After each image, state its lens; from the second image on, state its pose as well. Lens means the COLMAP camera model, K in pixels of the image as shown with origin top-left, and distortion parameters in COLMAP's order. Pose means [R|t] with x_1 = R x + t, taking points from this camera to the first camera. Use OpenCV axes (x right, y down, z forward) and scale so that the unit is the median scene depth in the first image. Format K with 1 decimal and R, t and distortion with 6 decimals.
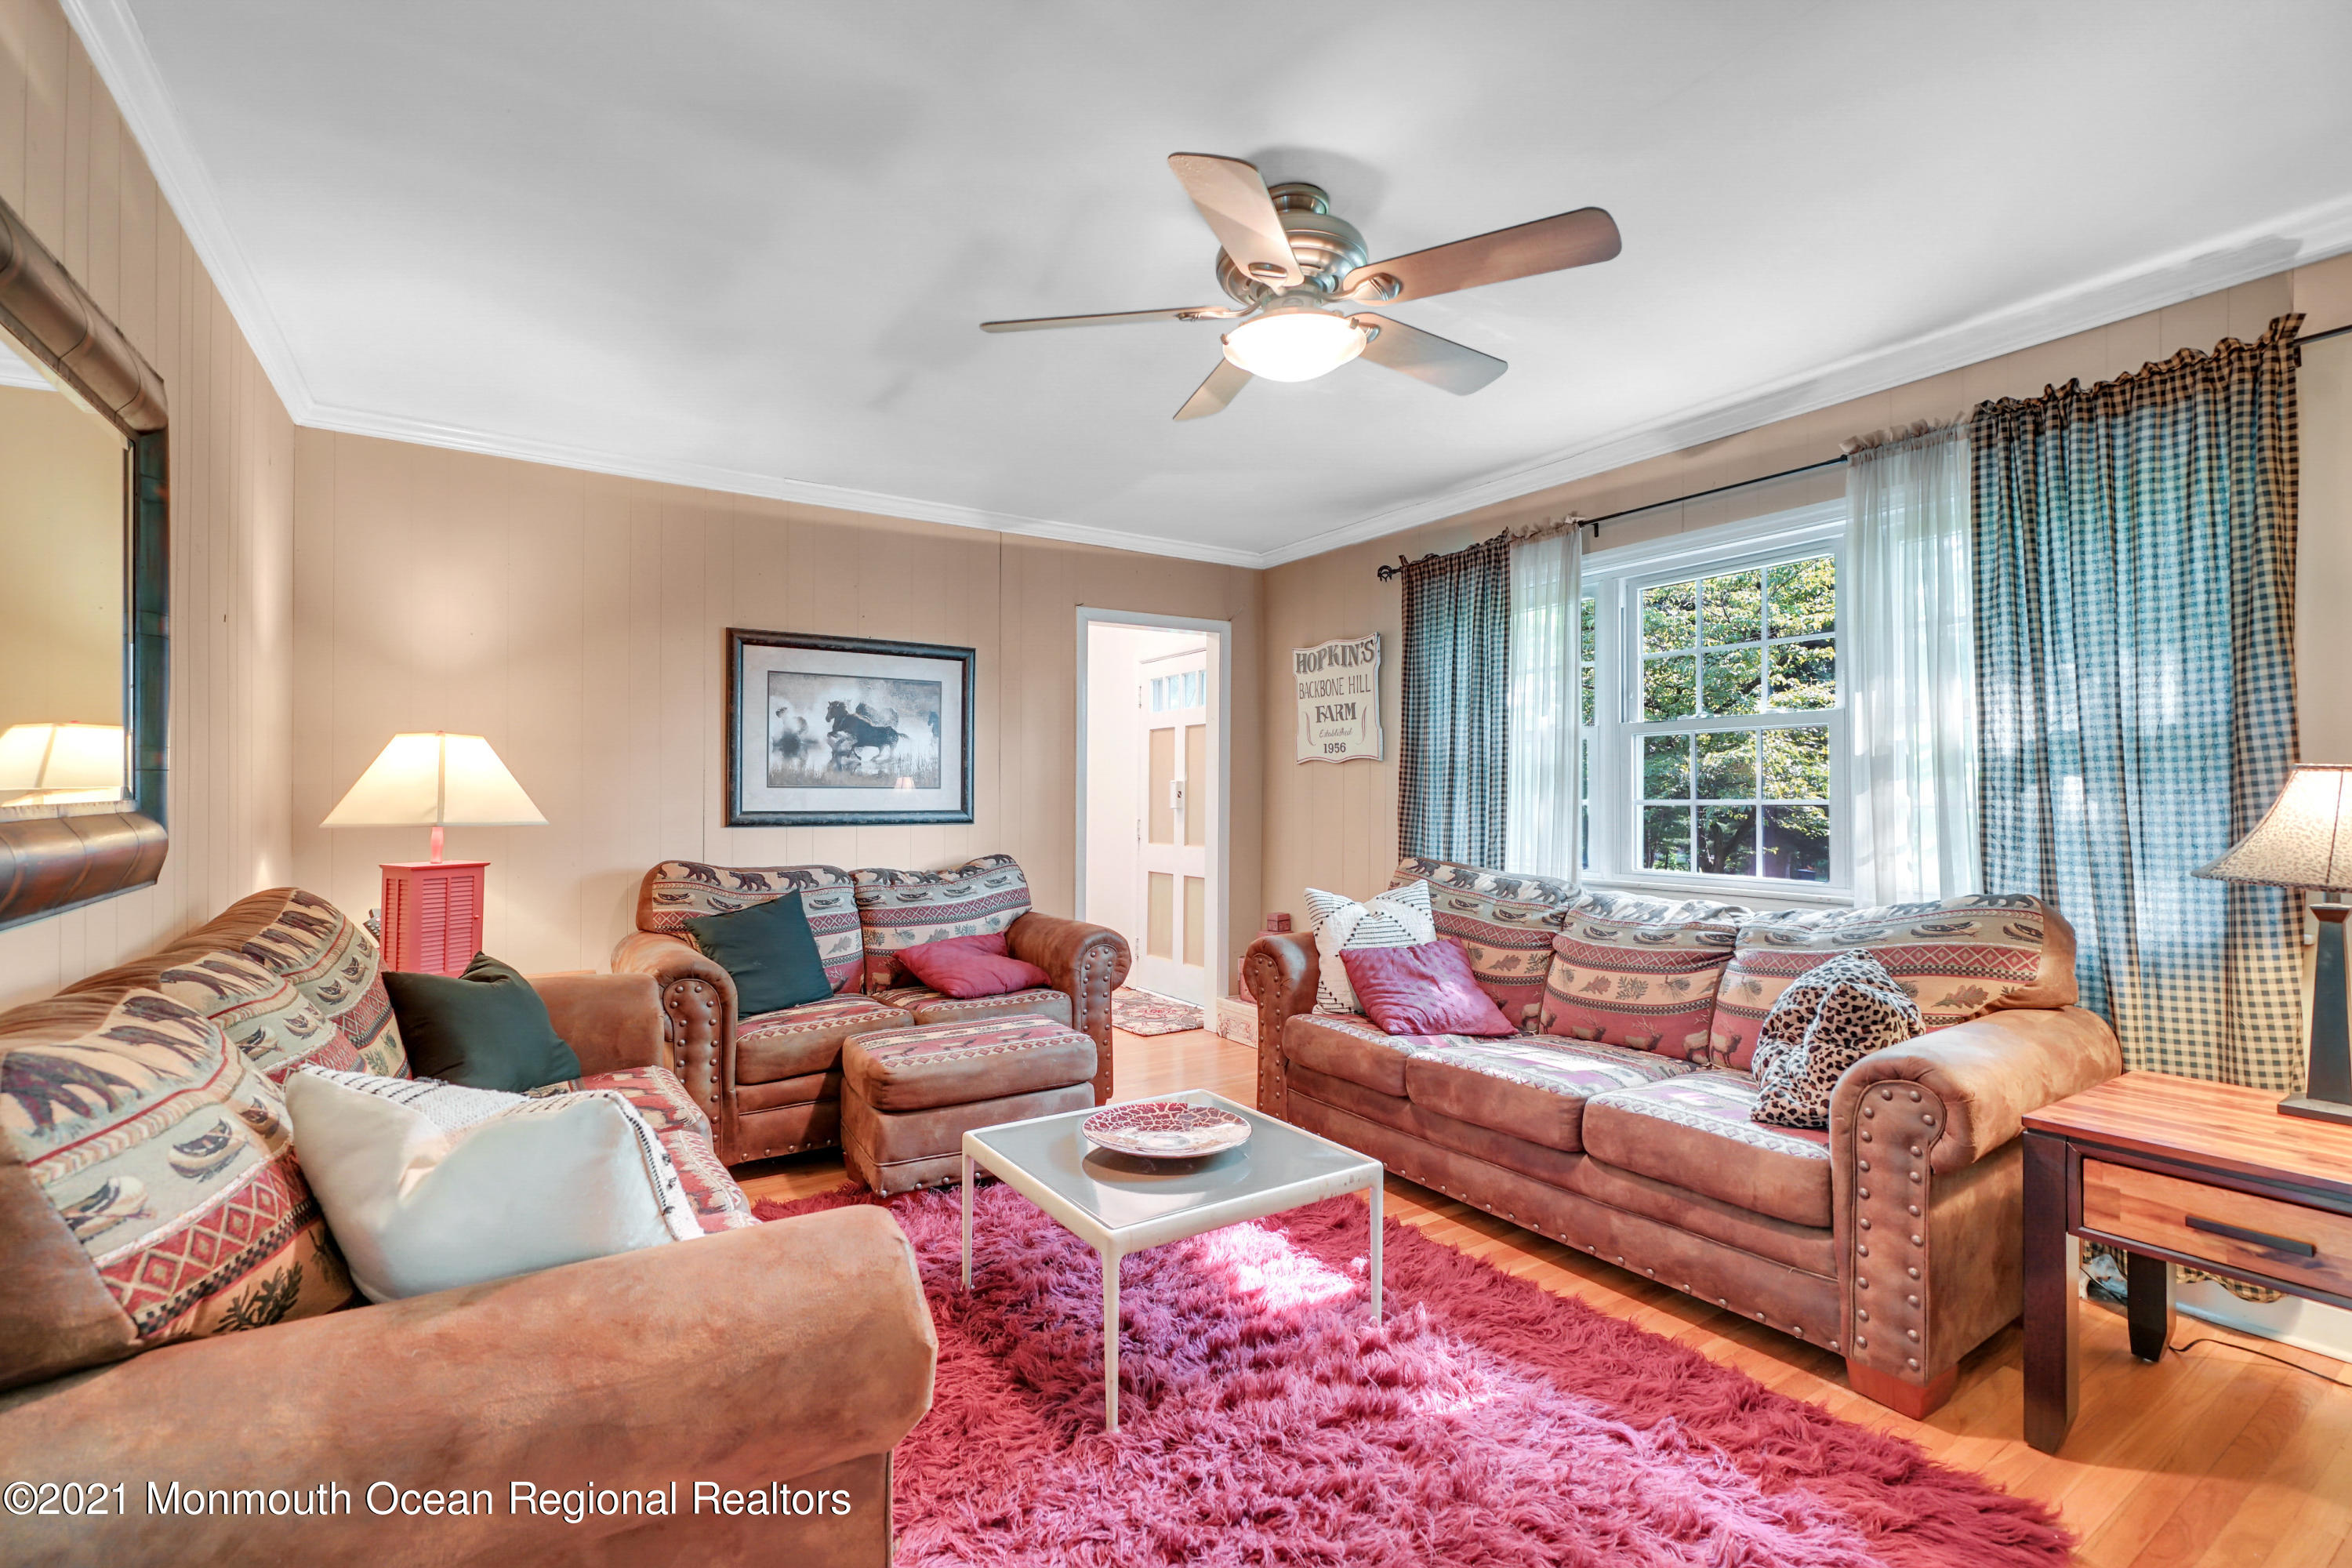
lens RADIAL K [[1054.5, 0, 1178.8], [0, 1054.5, 796.3], [0, 0, 1]] dist [-0.008099, 0.004463]
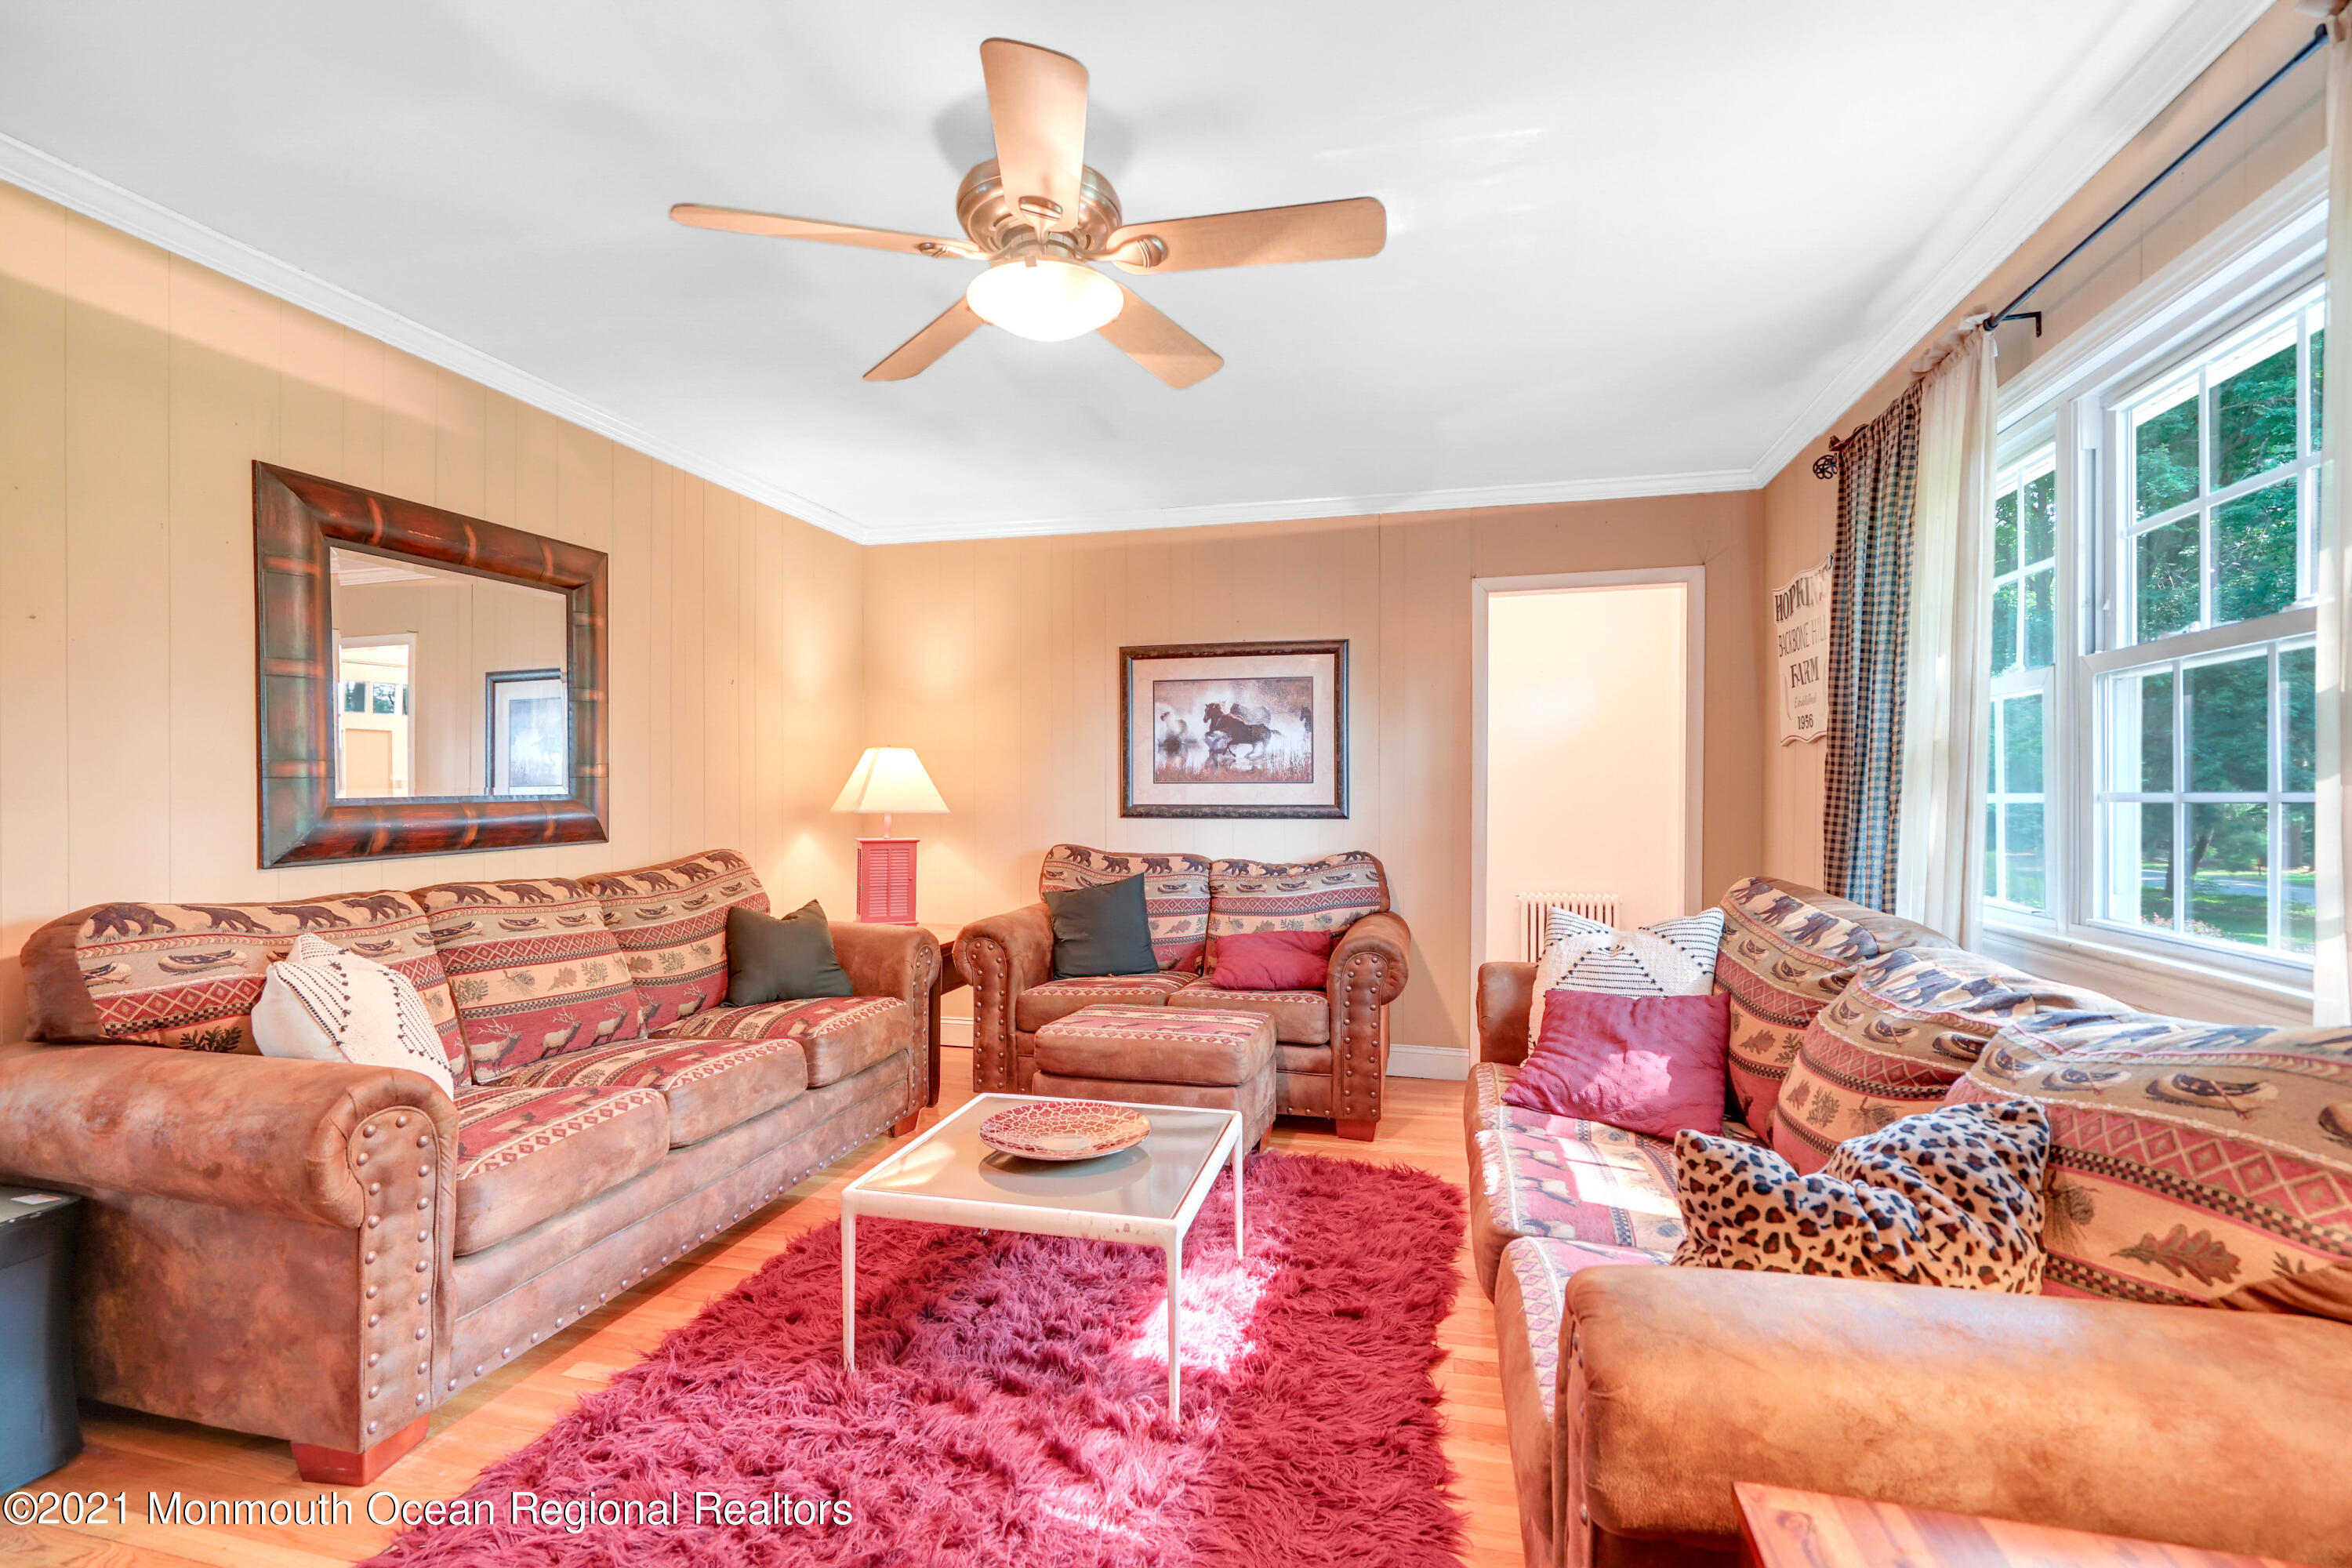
lens RADIAL K [[1054.5, 0, 1178.8], [0, 1054.5, 796.3], [0, 0, 1]] dist [-0.008099, 0.004463]
pose [[0.684748, 0.001354, -0.728779, 0.454390], [0.001102, 0.999995, 0.002894, 0.002249], [0.728779, -0.002785, 0.684743, 0.239290]]
